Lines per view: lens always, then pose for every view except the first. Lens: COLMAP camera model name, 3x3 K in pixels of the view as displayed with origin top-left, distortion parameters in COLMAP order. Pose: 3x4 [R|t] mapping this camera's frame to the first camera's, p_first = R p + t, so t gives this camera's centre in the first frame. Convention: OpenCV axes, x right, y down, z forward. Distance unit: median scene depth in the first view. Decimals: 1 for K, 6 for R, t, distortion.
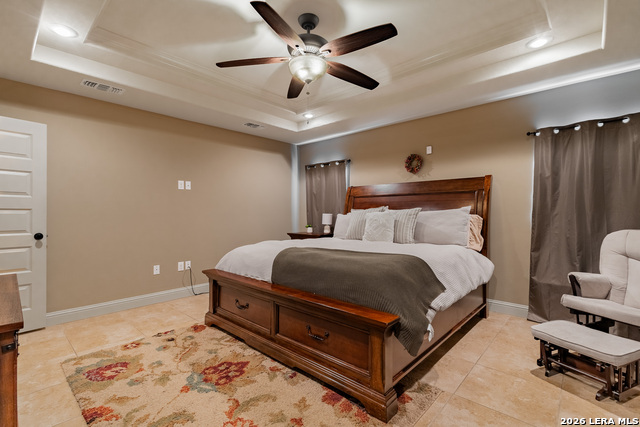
lens RADIAL K [[287.7, 0, 322.3], [0, 287.7, 214.0], [0, 0, 1]] dist [-0.009135, 0.000349]
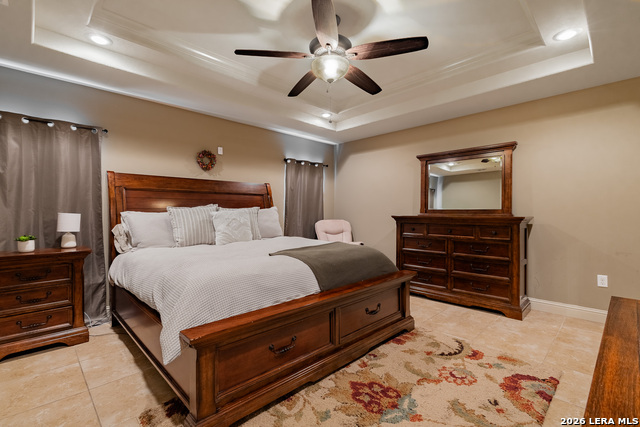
lens RADIAL K [[292.6, 0, 315.9], [0, 292.6, 212.1], [0, 0, 1]] dist [0.004912, 0.000038]
pose [[0.070091, 0.001577, 0.997539, -1.064183], [0.003321, 0.999993, -0.001814, 0.000610], [-0.997535, 0.003440, 0.070085, 0.958132]]
